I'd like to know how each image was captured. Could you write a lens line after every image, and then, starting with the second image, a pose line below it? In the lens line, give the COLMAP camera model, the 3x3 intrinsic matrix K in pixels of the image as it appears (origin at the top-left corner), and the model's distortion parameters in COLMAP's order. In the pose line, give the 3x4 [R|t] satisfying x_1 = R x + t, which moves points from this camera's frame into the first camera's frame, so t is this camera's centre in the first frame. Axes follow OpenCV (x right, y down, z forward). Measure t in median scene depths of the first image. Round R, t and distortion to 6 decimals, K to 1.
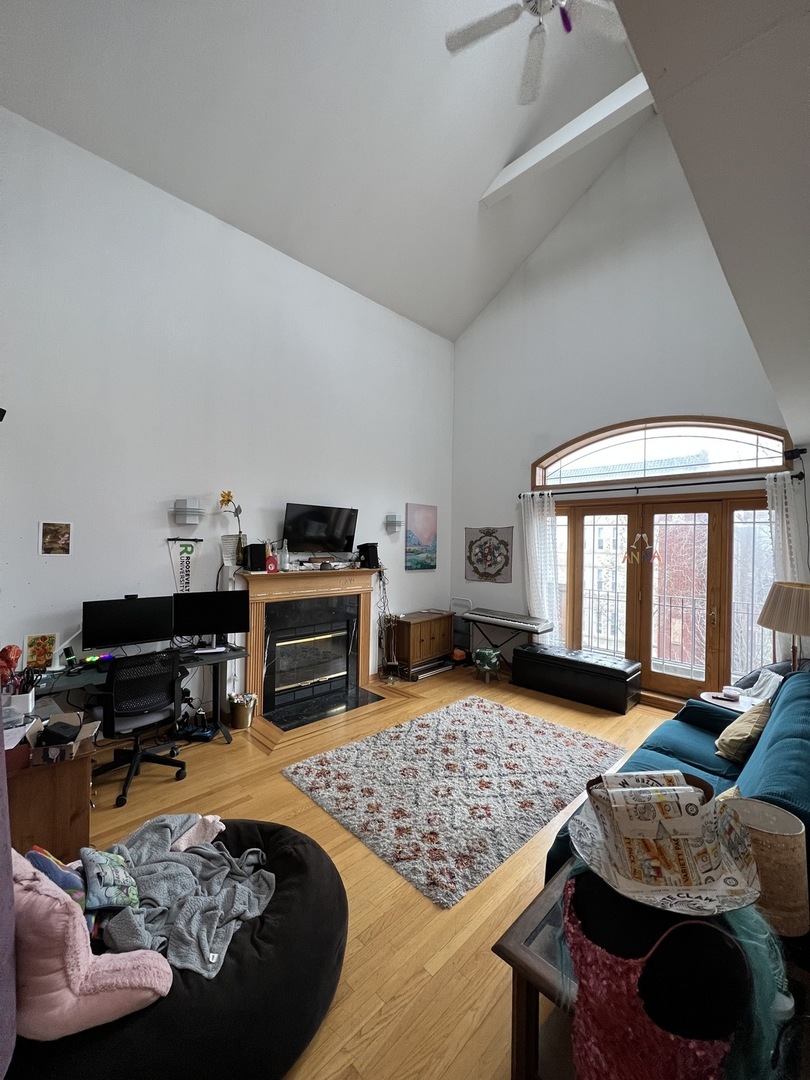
lens RADIAL K [[433.8, 0, 403.9], [0, 433.8, 538.4], [0, 0, 1]] dist [0.002033, 0.000227]
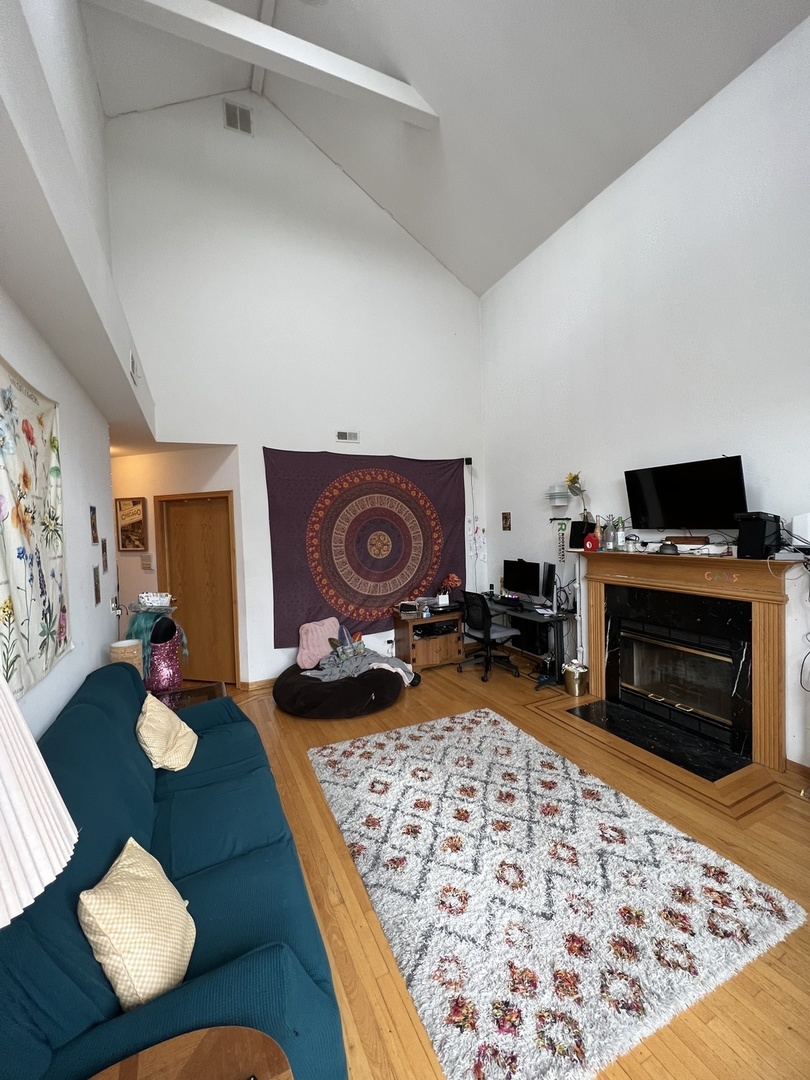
lens RADIAL K [[433.8, 0, 401.9], [0, 433.8, 540.0], [0, 0, 1]] dist [0.002033, 0.000227]
pose [[-0.342828, 0.027293, -0.939002, 0.789155], [0.039156, 0.999124, 0.014745, 0.026546], [0.938582, -0.031712, -0.343596, 1.018360]]
